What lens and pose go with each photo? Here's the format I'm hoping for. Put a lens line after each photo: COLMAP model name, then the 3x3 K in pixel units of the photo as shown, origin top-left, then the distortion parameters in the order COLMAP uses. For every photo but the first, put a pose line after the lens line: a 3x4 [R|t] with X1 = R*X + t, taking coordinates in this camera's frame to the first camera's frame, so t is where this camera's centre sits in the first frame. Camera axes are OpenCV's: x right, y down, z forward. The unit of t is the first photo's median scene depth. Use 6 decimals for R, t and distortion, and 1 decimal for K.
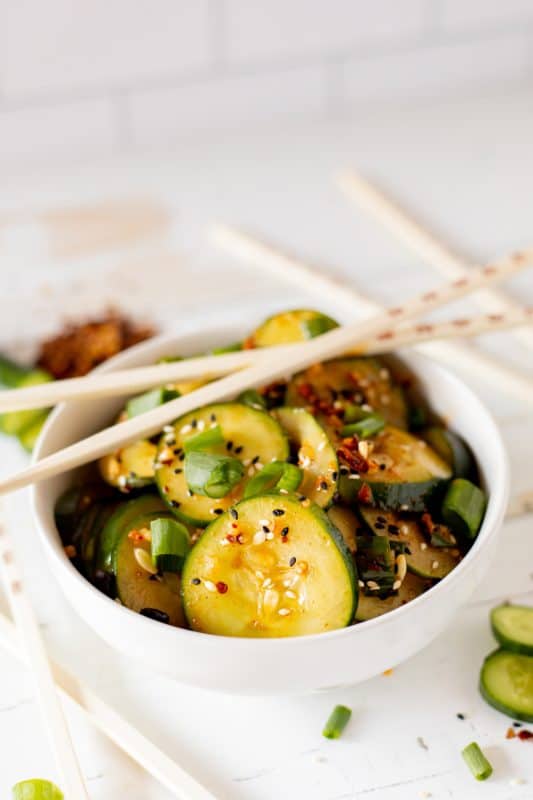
lens RADIAL K [[1443.3, 0, 271.0], [0, 1443.3, 402.7], [0, 0, 1]] dist [0.073030, 0.000000]
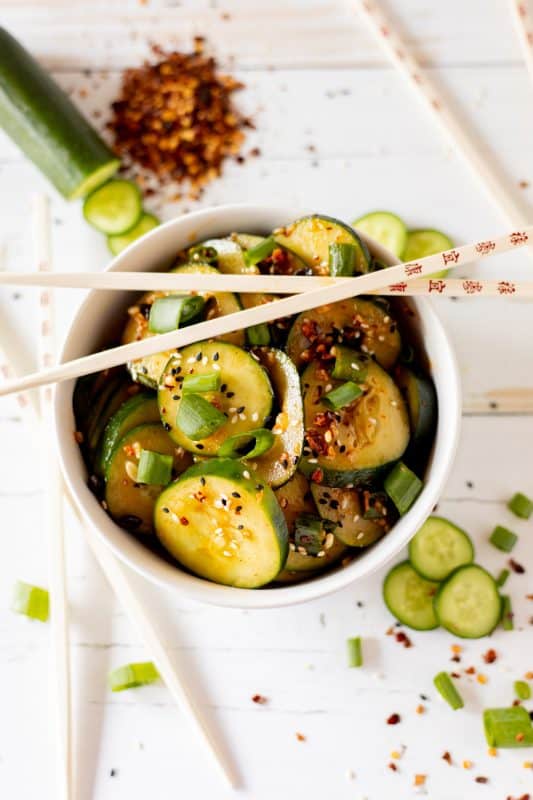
lens RADIAL K [[1320.9, 0, 277.3], [0, 1320.9, 415.7], [0, 0, 1]] dist [0.089155, 0.000000]
pose [[0.964824, 0.261500, -0.027071, 0.048795], [-0.185994, 0.751738, 0.632690, -0.651996], [0.185799, -0.605399, 0.773932, 0.177714]]
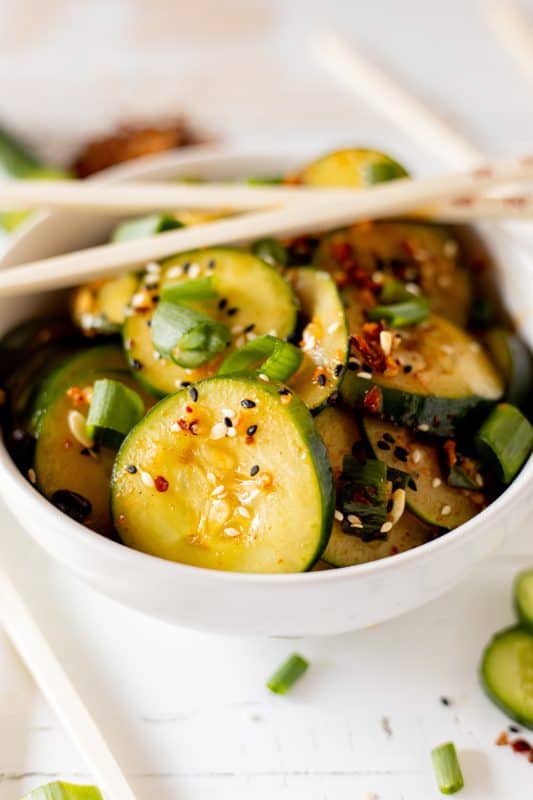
lens RADIAL K [[1320.9, 0, 273.8], [0, 1320.9, 398.6], [0, 0, 1]] dist [0.089155, 0.000000]
pose [[0.974107, 0.195867, -0.112923, 0.091231], [-0.181545, 0.975322, 0.125653, -0.015337], [0.134747, -0.101899, 0.985627, 0.305457]]
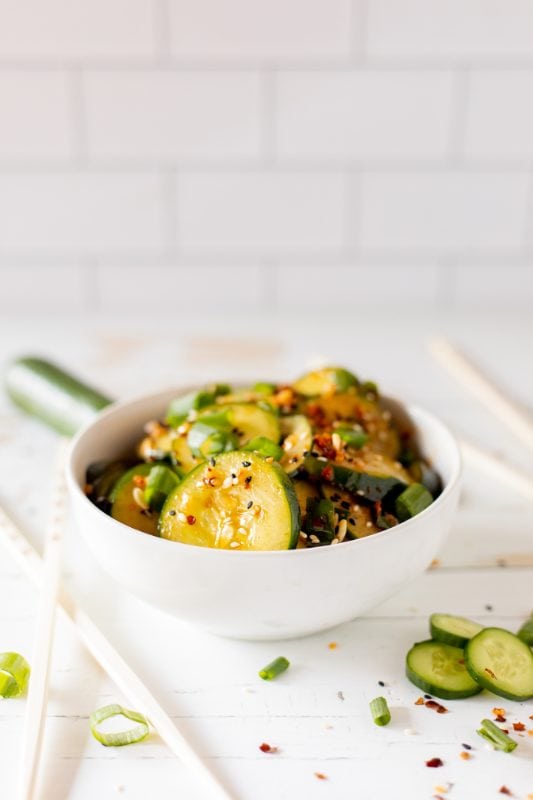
lens RADIAL K [[1320.9, 0, 267.6], [0, 1320.9, 400.7], [0, 0, 1]] dist [0.089155, 0.000000]
pose [[0.966774, 0.132394, -0.218680, 0.245337], [-0.183650, 0.954765, -0.233871, 0.267793], [0.177825, 0.266261, 0.947356, -0.057313]]
